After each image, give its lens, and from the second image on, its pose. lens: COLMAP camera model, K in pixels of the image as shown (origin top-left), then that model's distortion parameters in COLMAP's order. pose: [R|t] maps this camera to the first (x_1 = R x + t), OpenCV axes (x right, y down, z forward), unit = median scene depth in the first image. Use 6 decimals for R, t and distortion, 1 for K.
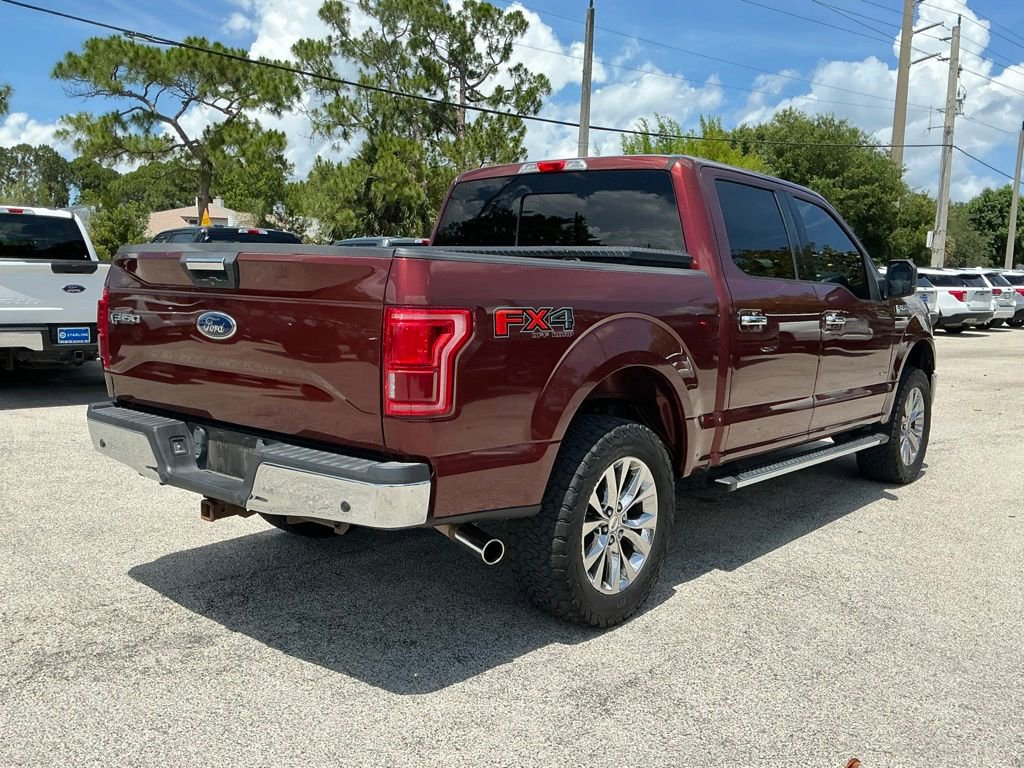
lens RADIAL K [[926.6, 0, 512.0], [0, 926.6, 384.0], [0, 0, 1]] dist [0.113149, -0.233315]
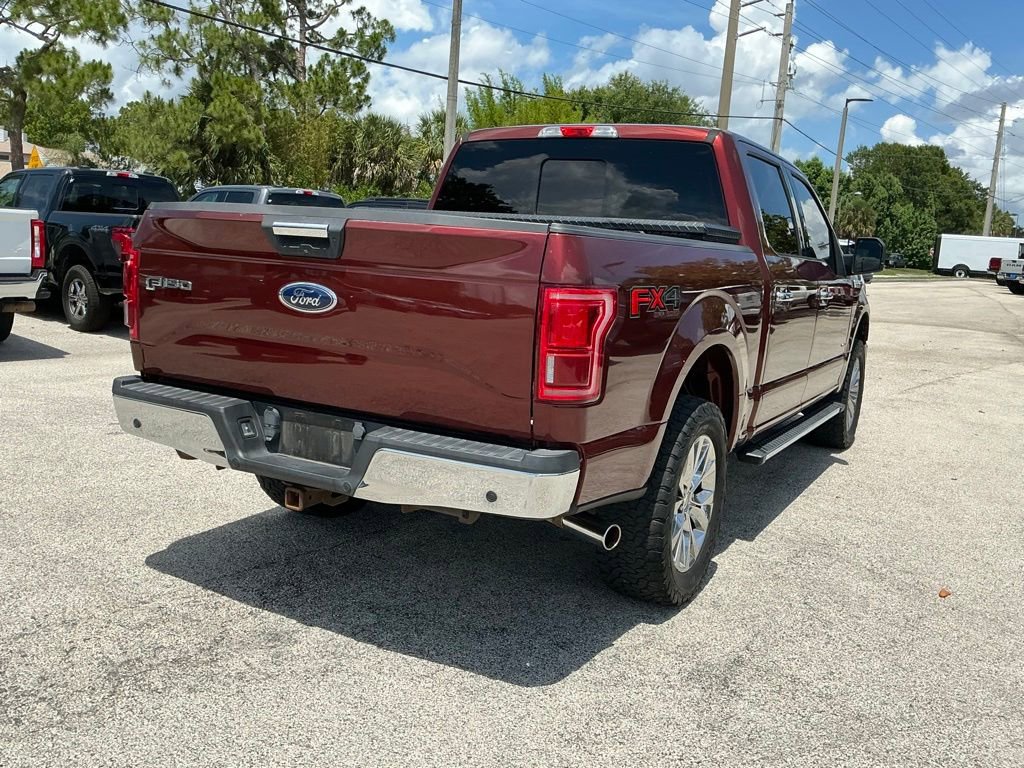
lens RADIAL K [[928.1, 0, 512.0], [0, 928.1, 384.0], [0, 0, 1]] dist [0.086635, -0.166418]
pose [[0.982724, 0.001909, 0.185066, -0.170886], [-0.010853, 0.998820, 0.047331, -0.013922], [-0.184758, -0.048522, 0.981586, 0.039936]]
